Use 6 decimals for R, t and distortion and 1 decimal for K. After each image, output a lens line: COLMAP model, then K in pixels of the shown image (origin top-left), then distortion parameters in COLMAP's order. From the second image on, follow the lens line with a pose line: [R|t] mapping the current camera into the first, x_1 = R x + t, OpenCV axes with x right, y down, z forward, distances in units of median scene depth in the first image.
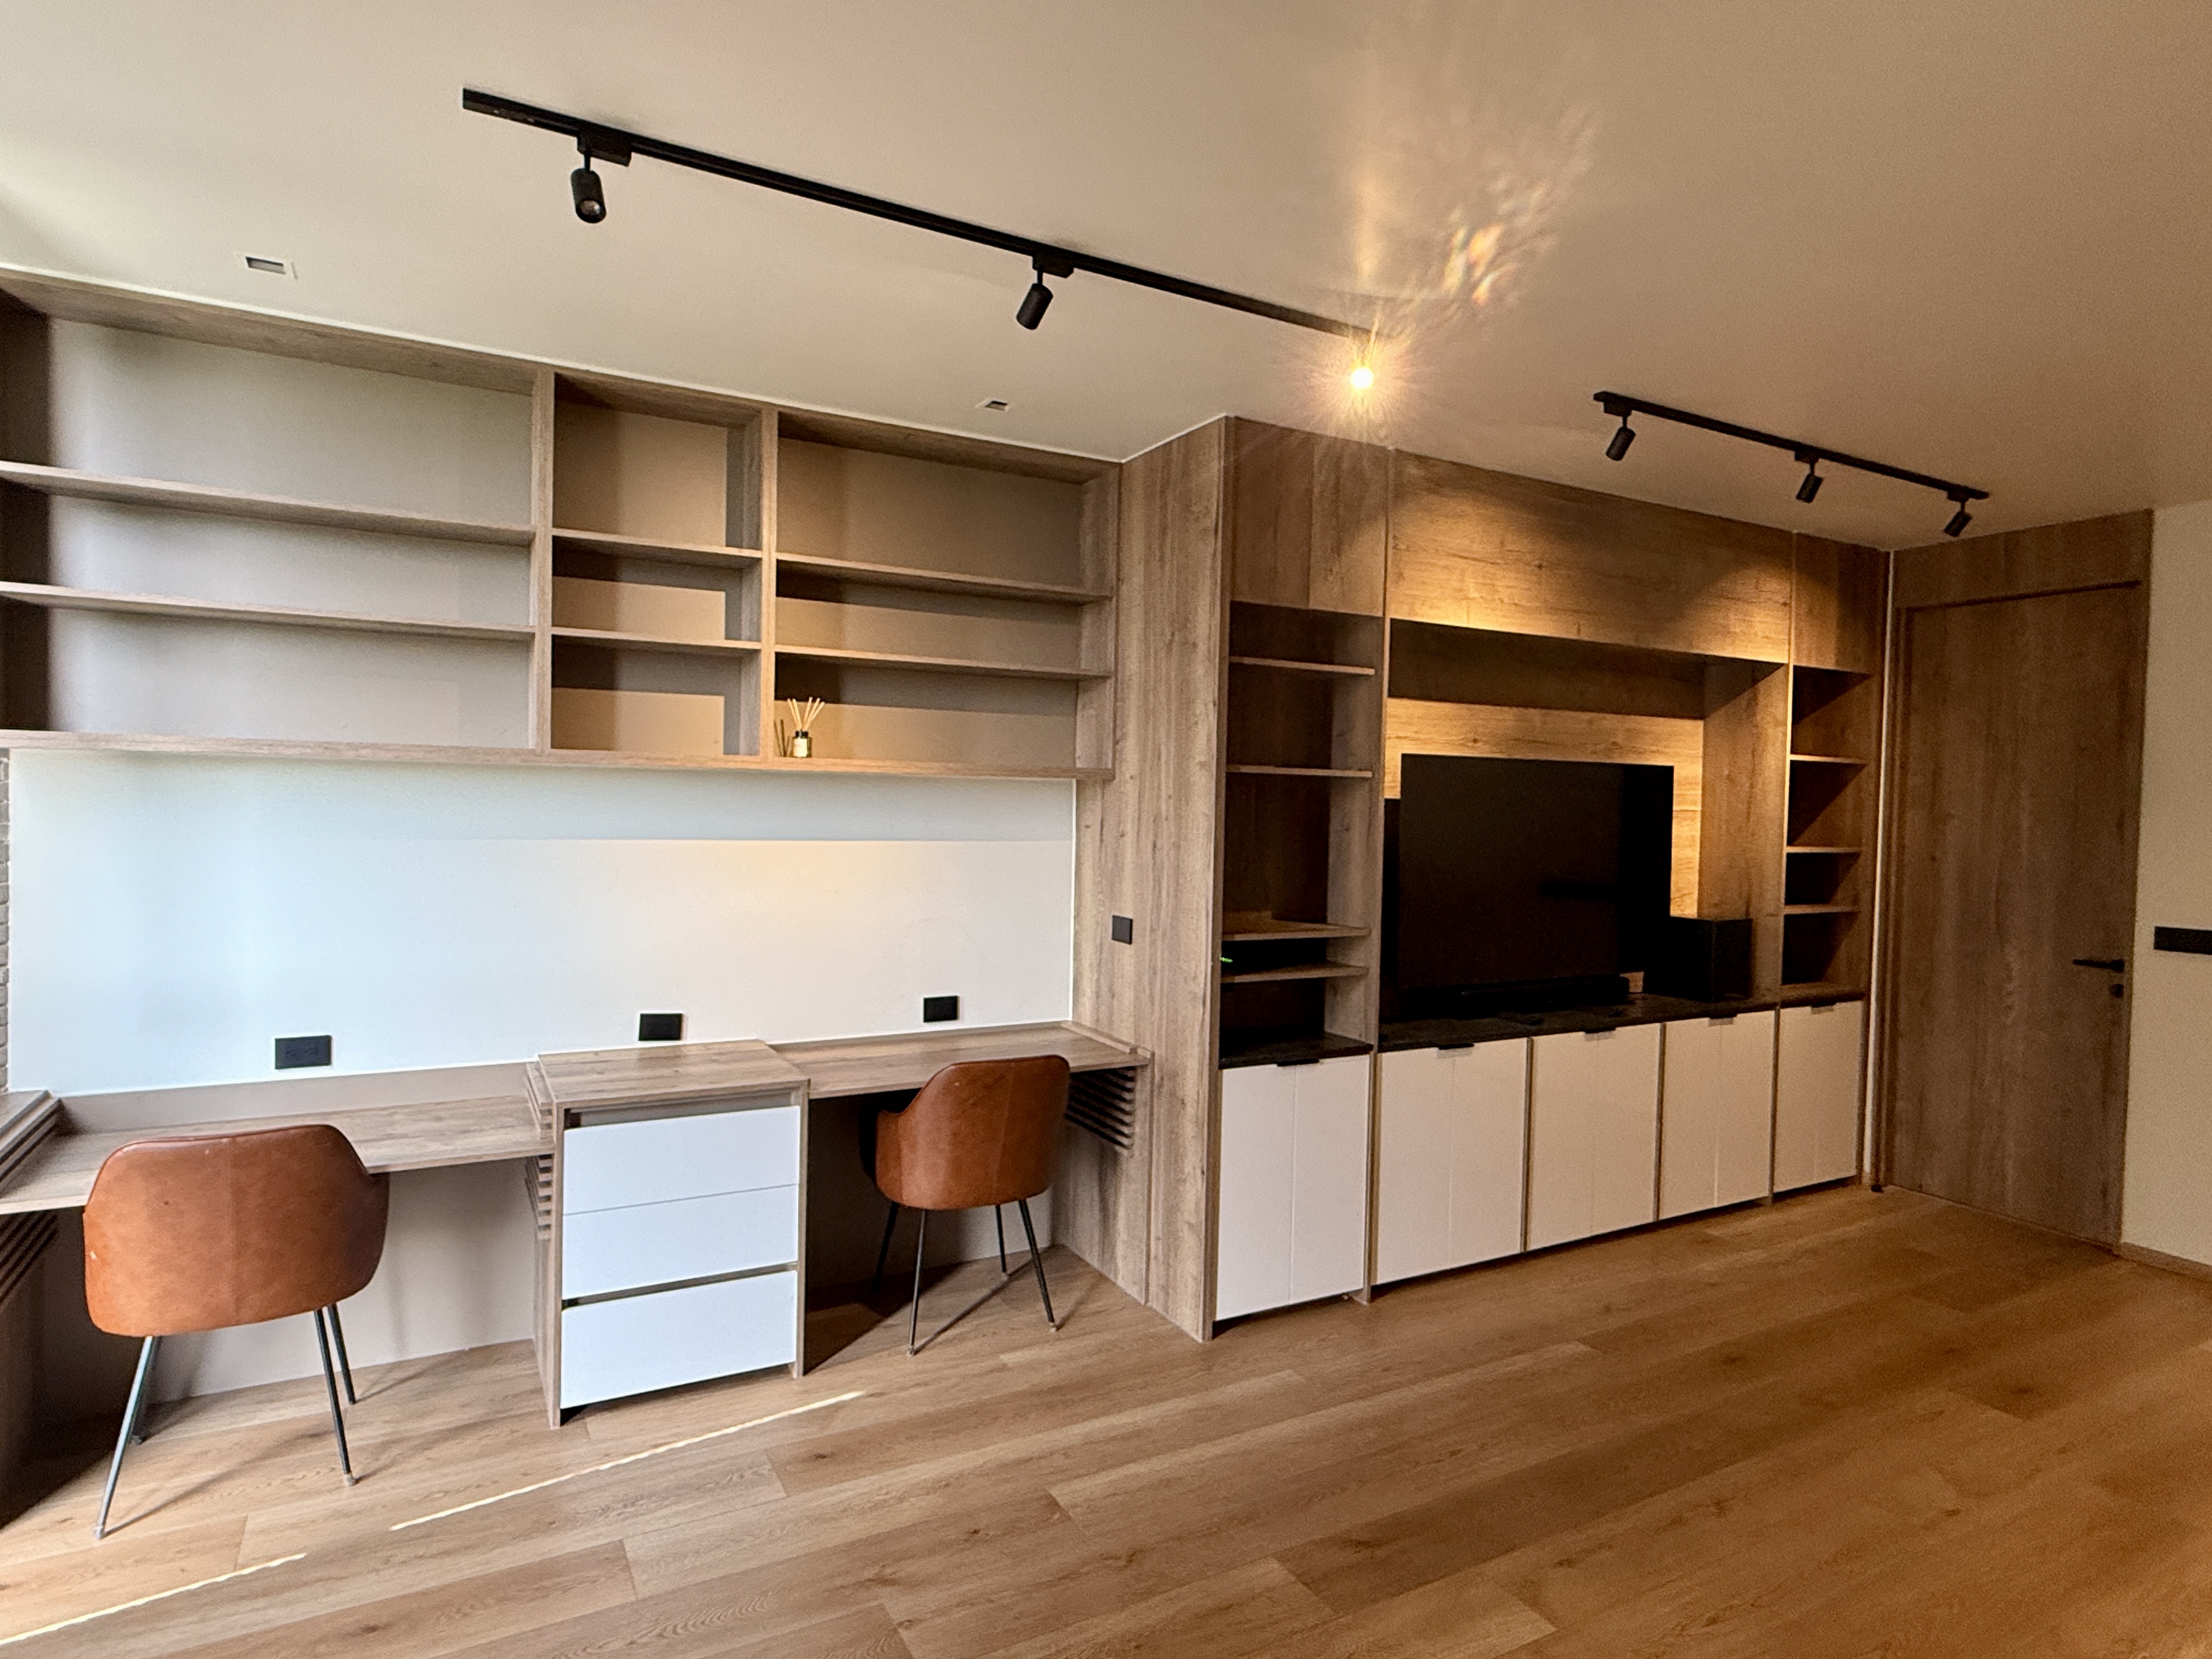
lens RADIAL K [[1227.0, 0, 1099.8], [0, 1227.0, 826.0], [0, 0, 1]] dist [0.004478, 0.003978]
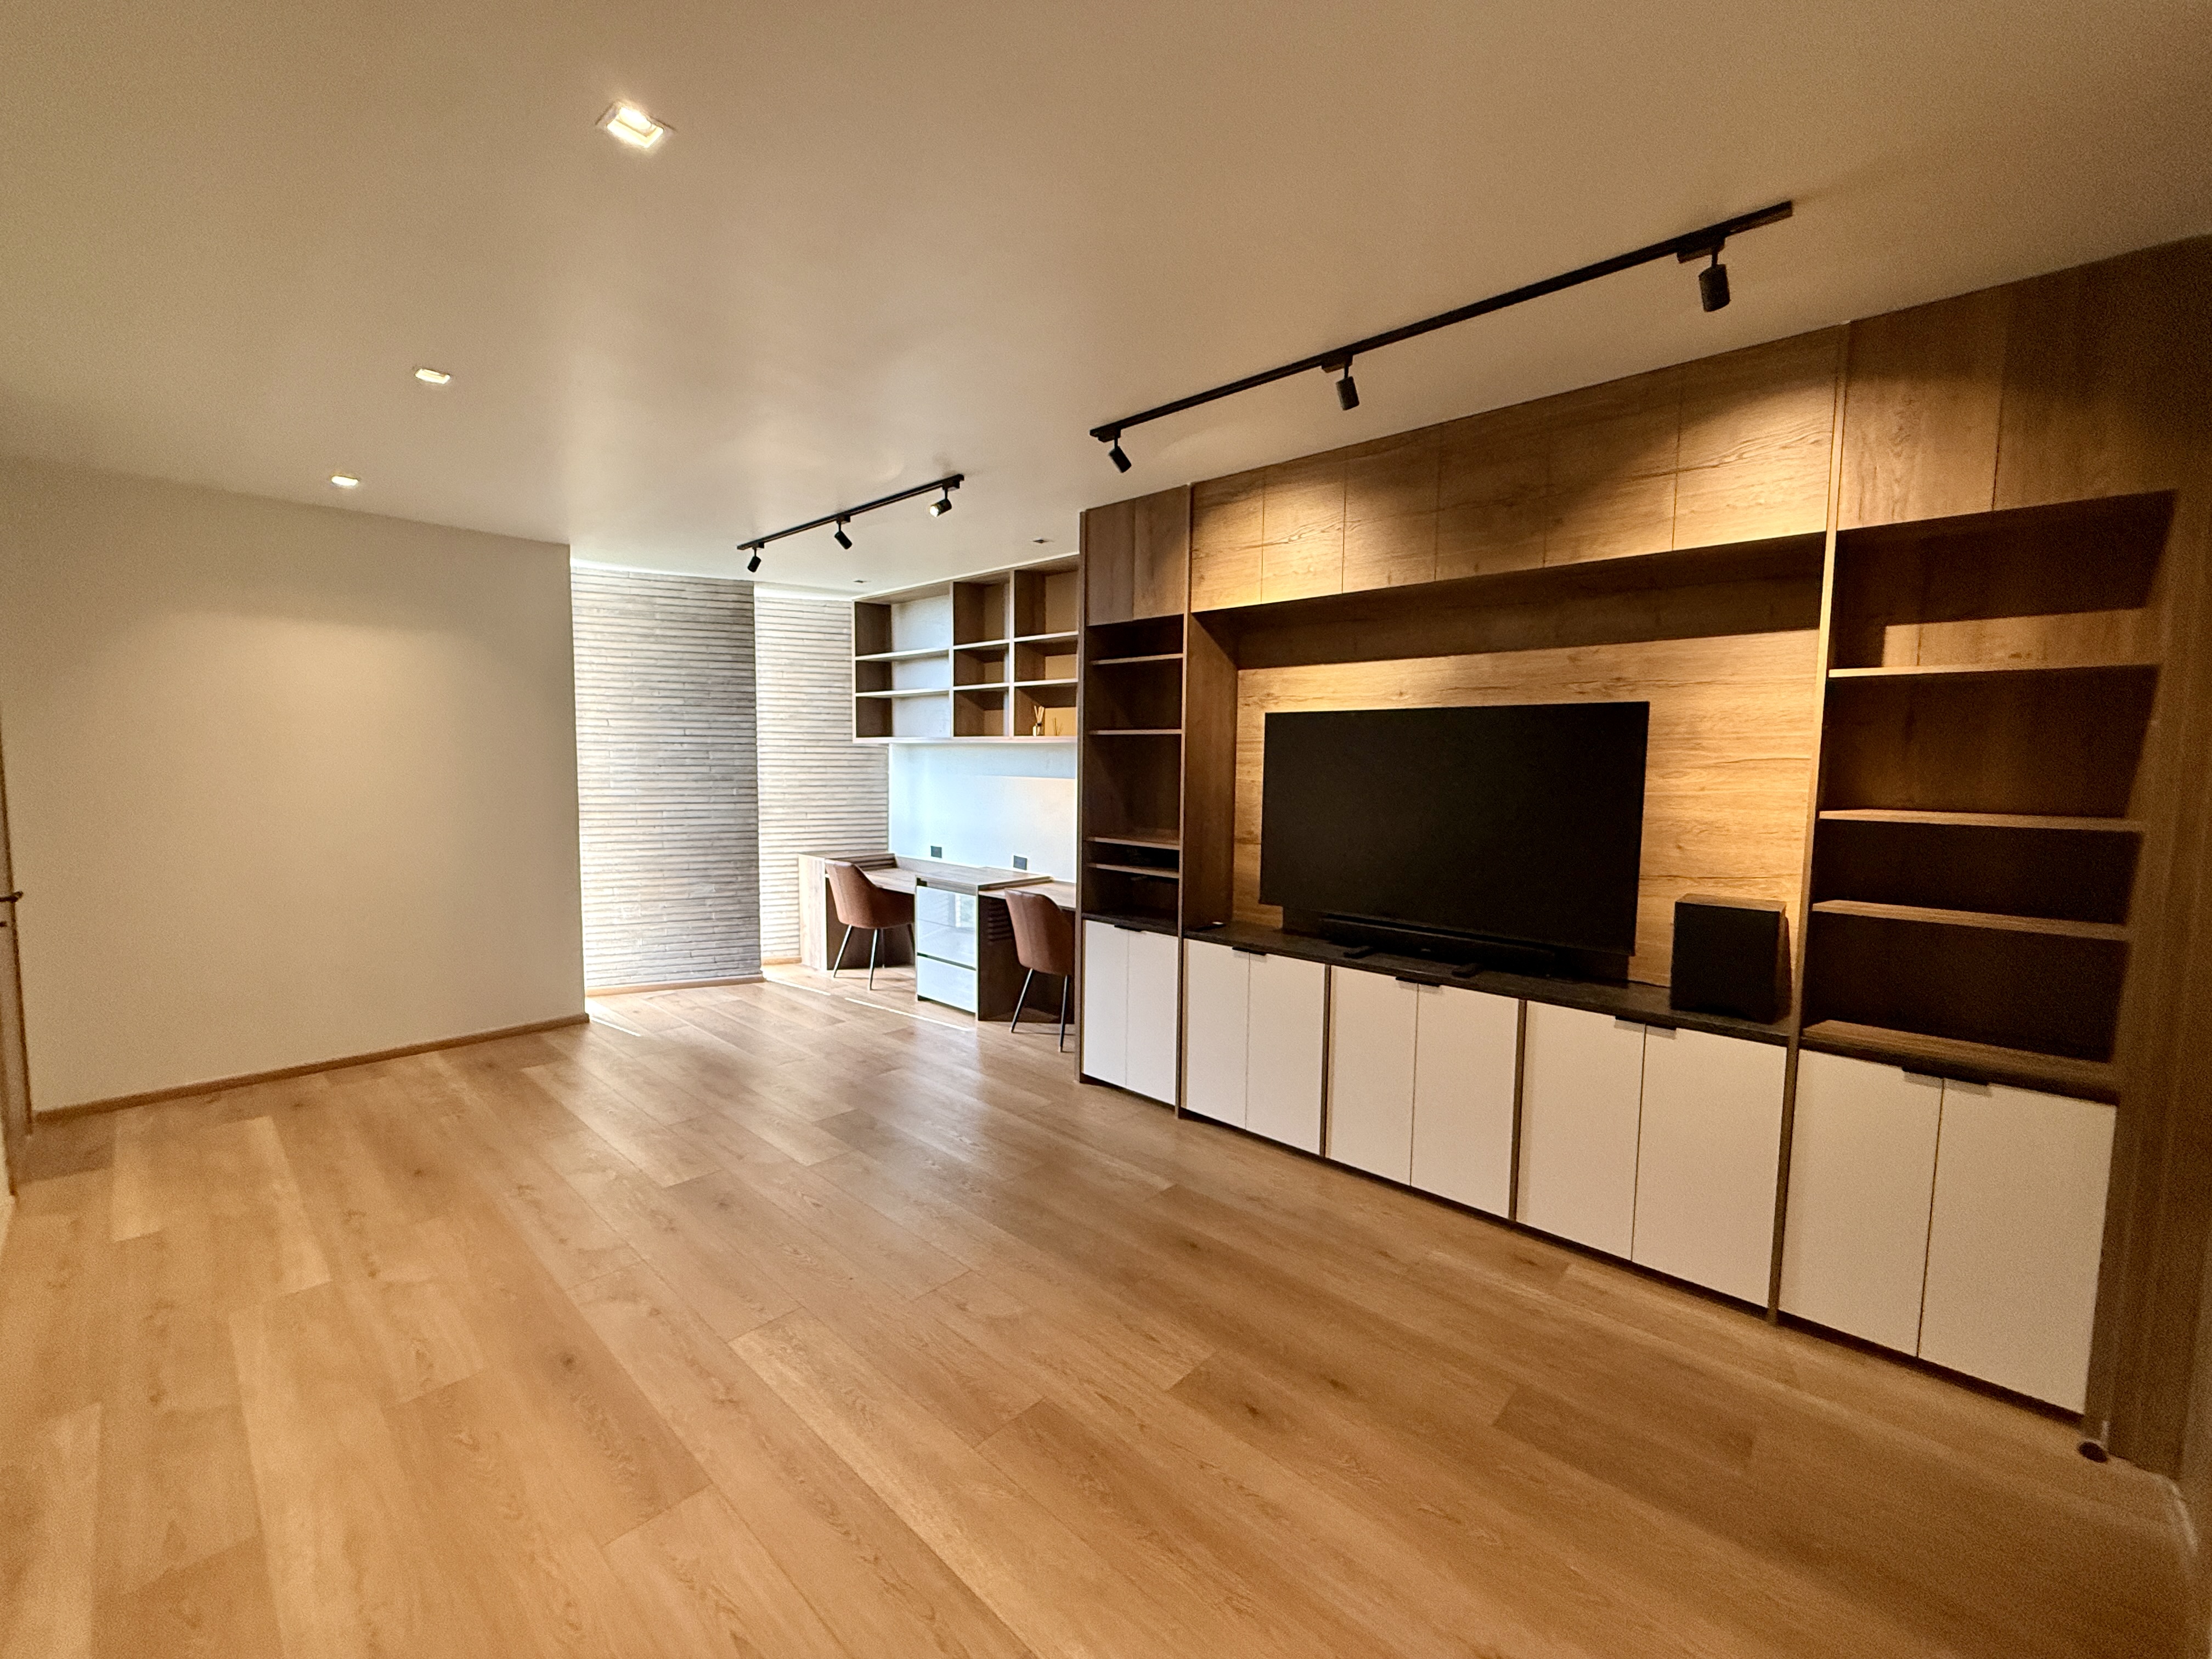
lens RADIAL K [[882.7, 0, 1109.3], [0, 882.7, 825.6], [0, 0, 1]] dist [0.003517, -0.000349]
pose [[0.324426, 0.056576, -0.944218, 1.104408], [-0.024405, 0.998378, 0.051436, 0.012323], [0.945596, 0.006356, 0.325280, 0.600395]]
